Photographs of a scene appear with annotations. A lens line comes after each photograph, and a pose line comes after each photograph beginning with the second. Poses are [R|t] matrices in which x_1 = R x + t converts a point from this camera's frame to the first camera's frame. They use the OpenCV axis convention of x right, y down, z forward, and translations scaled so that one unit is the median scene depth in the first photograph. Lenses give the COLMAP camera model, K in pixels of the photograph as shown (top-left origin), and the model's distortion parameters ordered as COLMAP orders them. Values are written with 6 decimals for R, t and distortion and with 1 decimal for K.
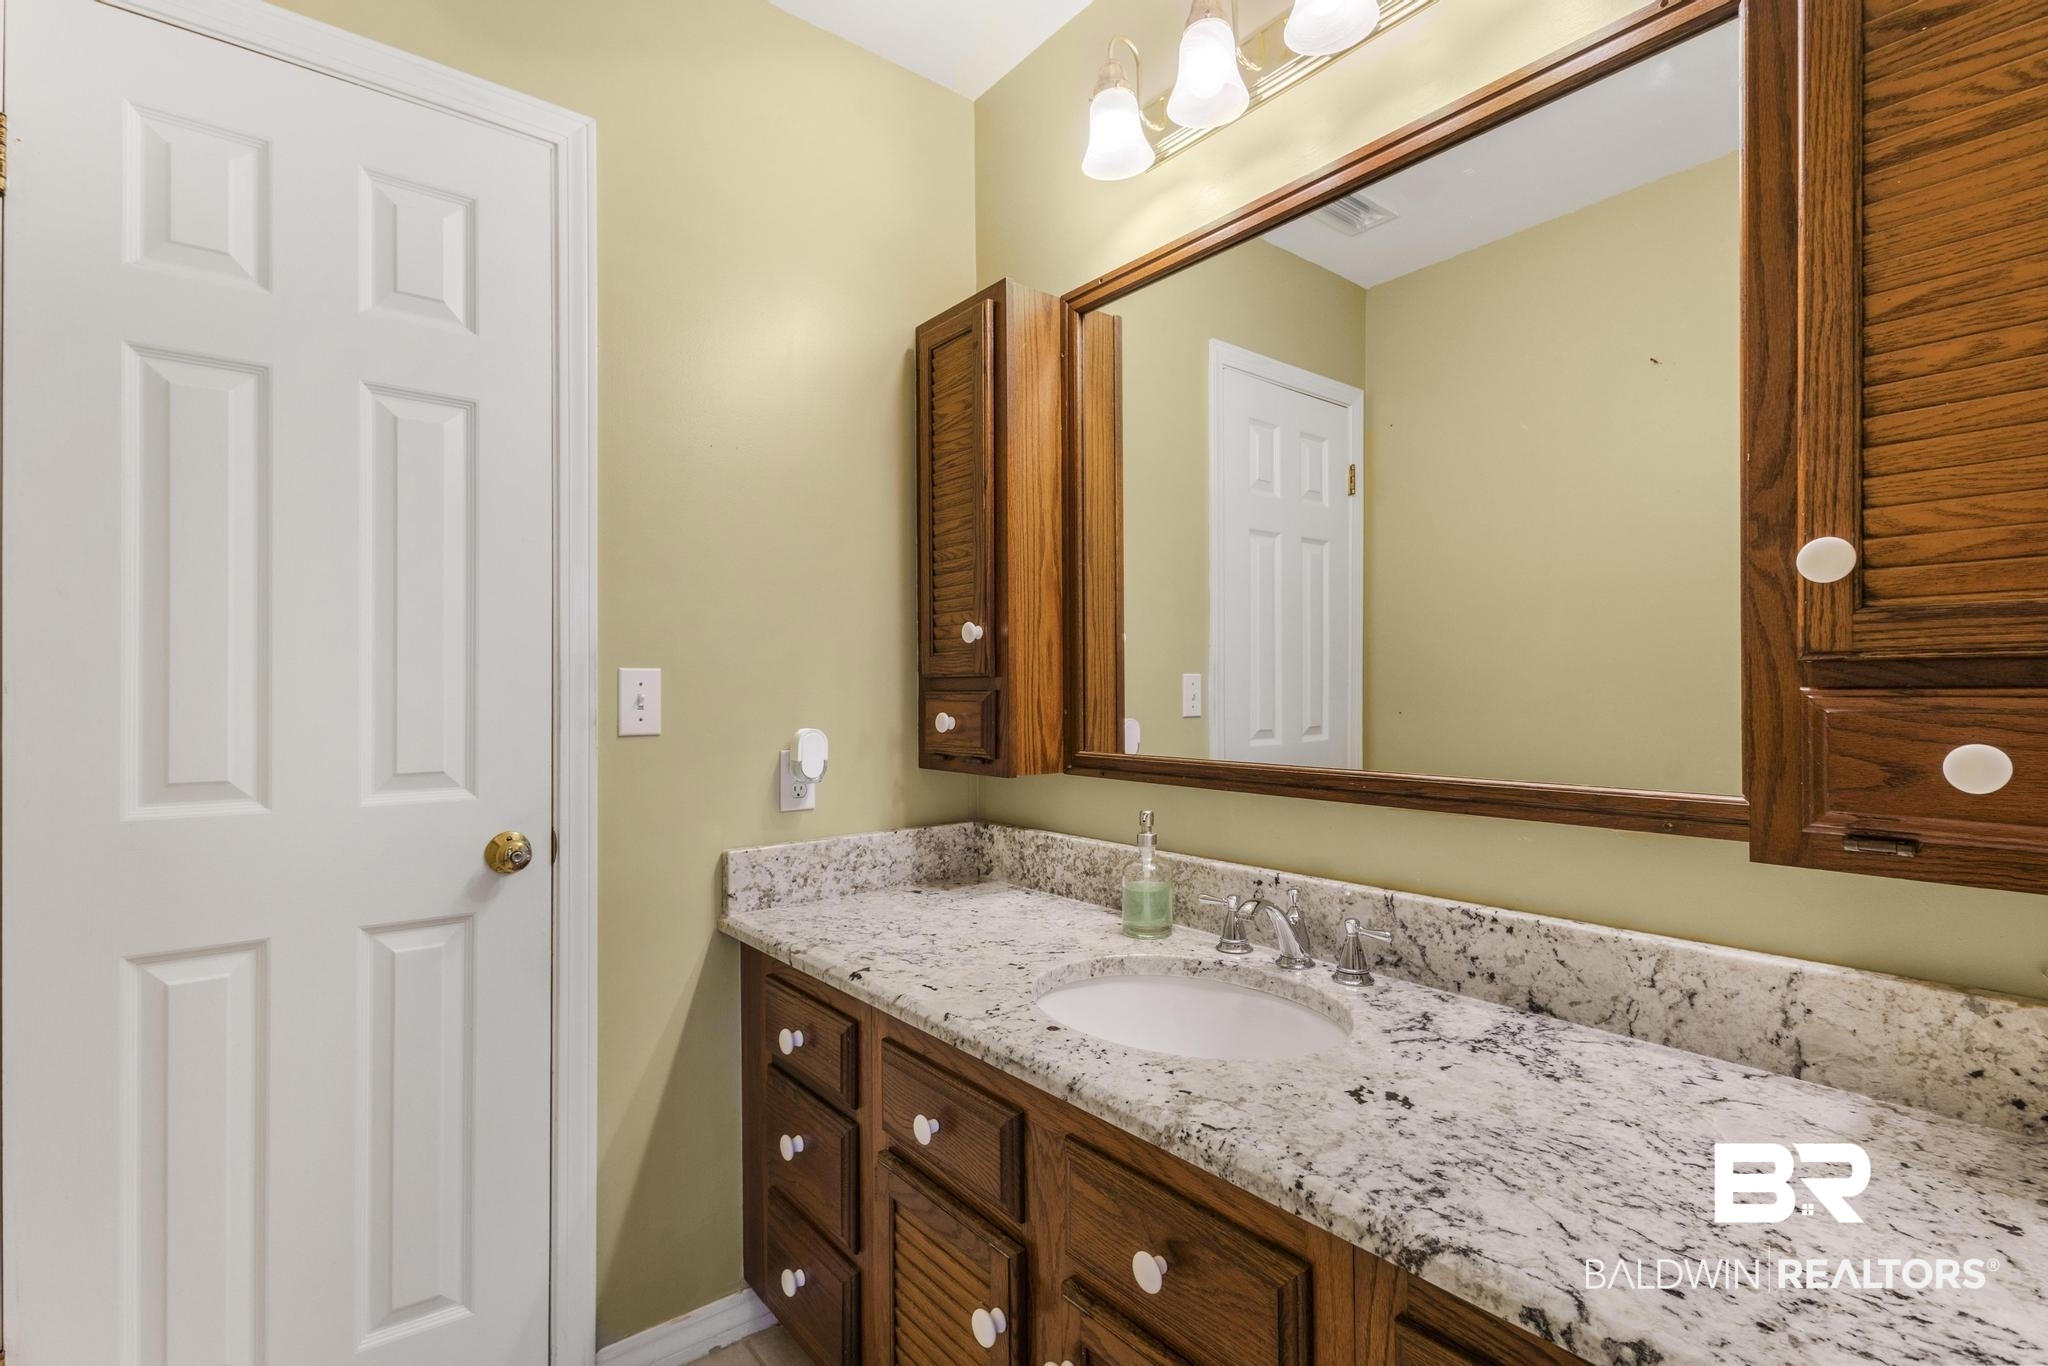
lens RADIAL K [[945.9, 0, 1020.6], [0, 945.9, 694.6], [0, 0, 1]] dist [0.013523, -0.005131]
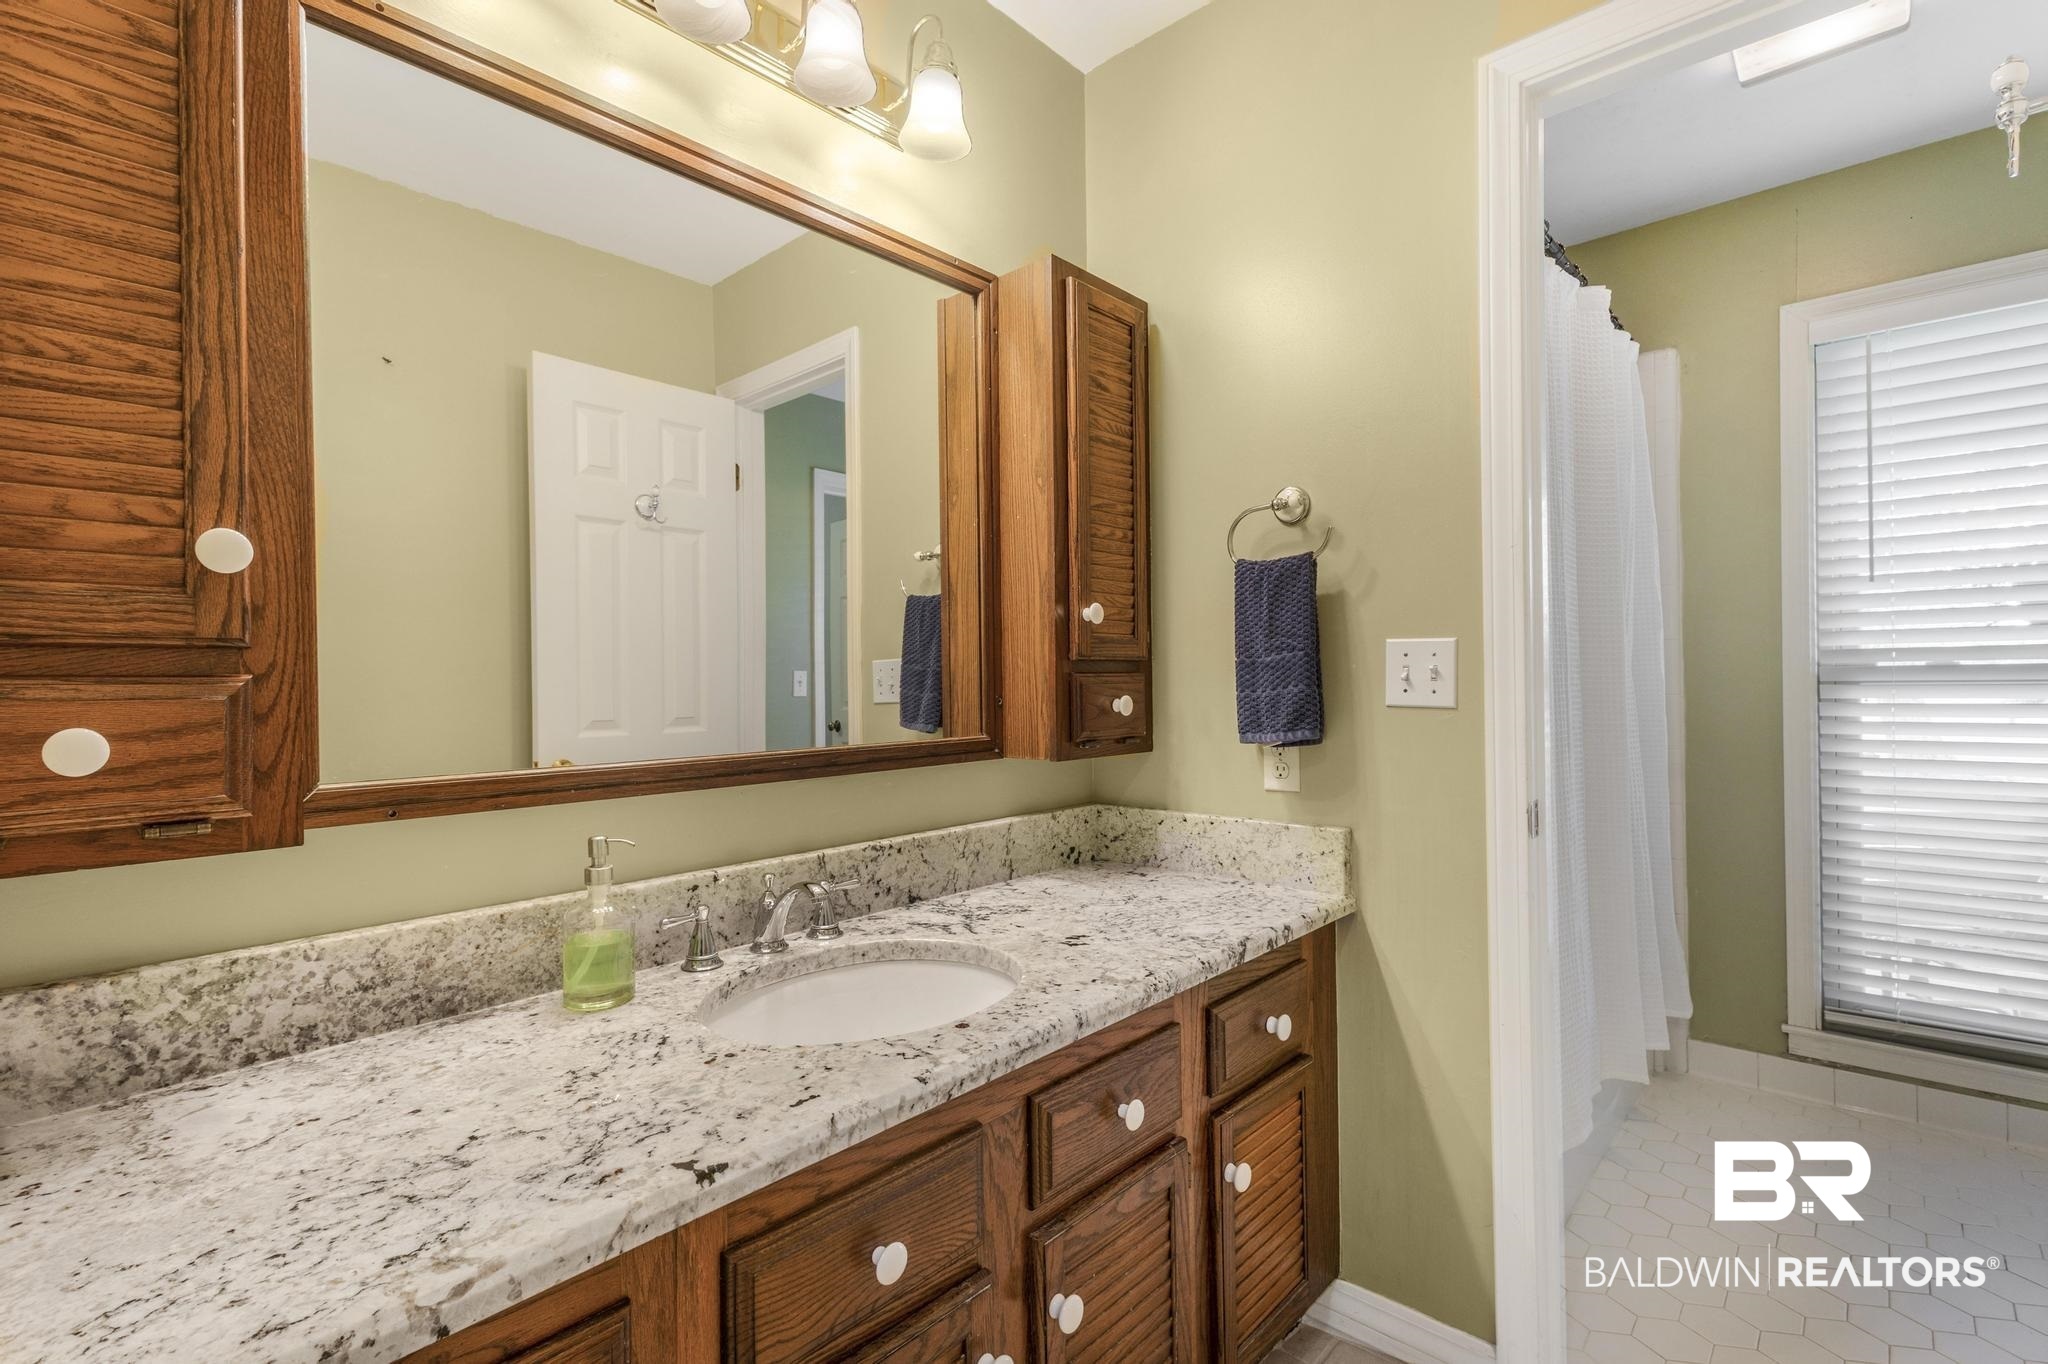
lens RADIAL K [[945.9, 0, 1022.0], [0, 945.9, 687.9], [0, 0, 1]] dist [0.013523, -0.005131]
pose [[-0.148701, 0.001861, 0.988880, -0.585509], [0.019690, 0.999806, 0.001080, 0.009906], [-0.988686, 0.019632, -0.148709, 0.691865]]
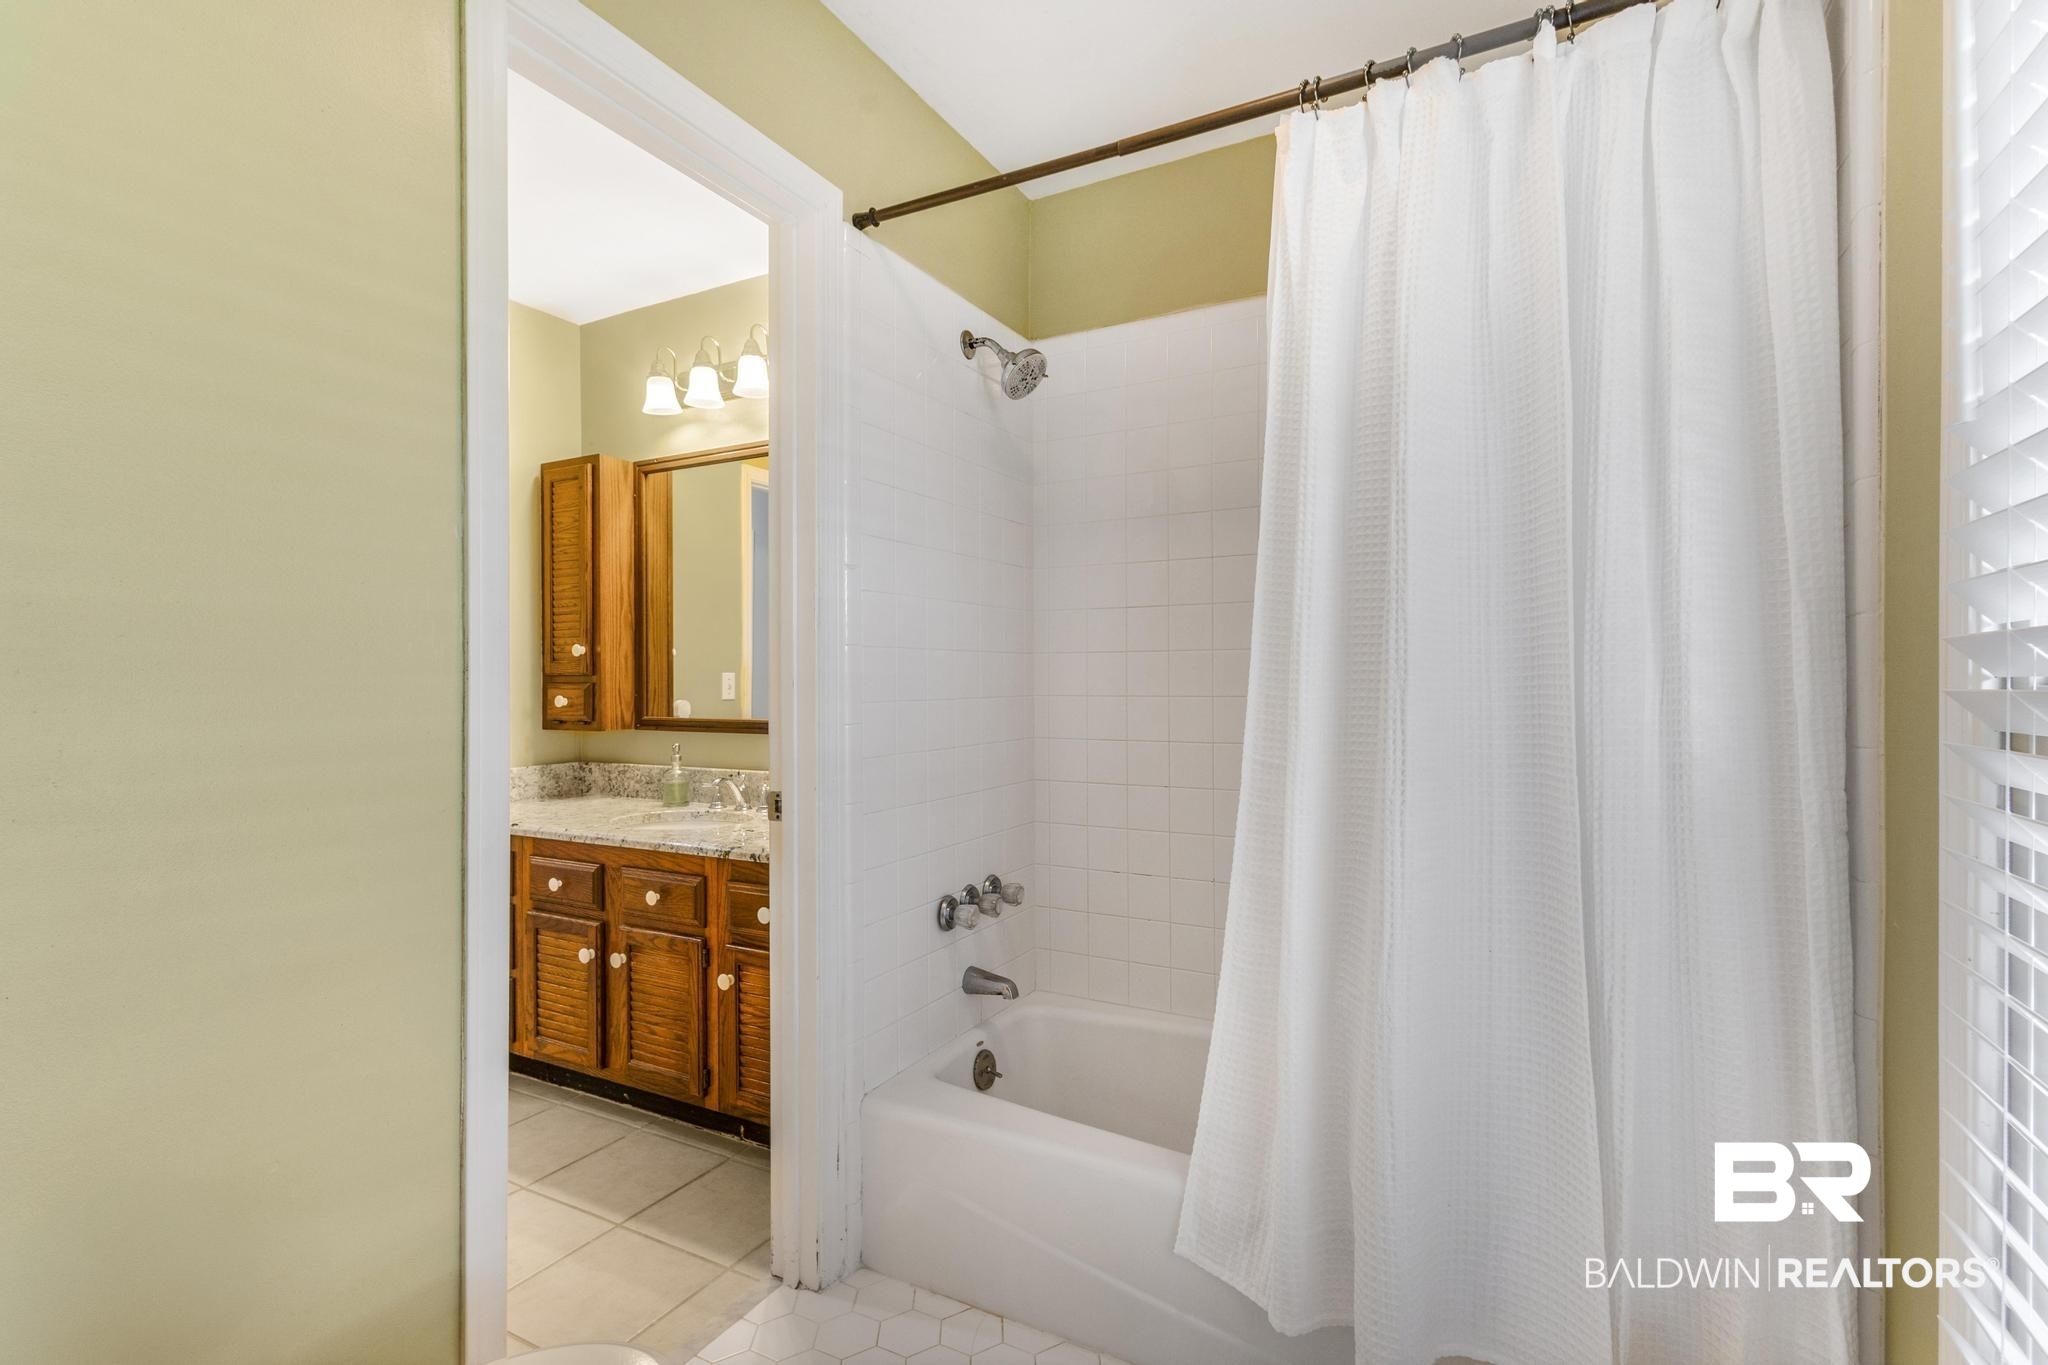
lens RADIAL K [[945.9, 0, 1020.1], [0, 945.9, 684.6], [0, 0, 1]] dist [0.013523, -0.005131]
pose [[0.924784, 0.002380, 0.380484, 0.039137], [-0.001163, 0.999993, -0.003429, 0.004120], [-0.380490, 0.002729, 0.924781, -0.982675]]
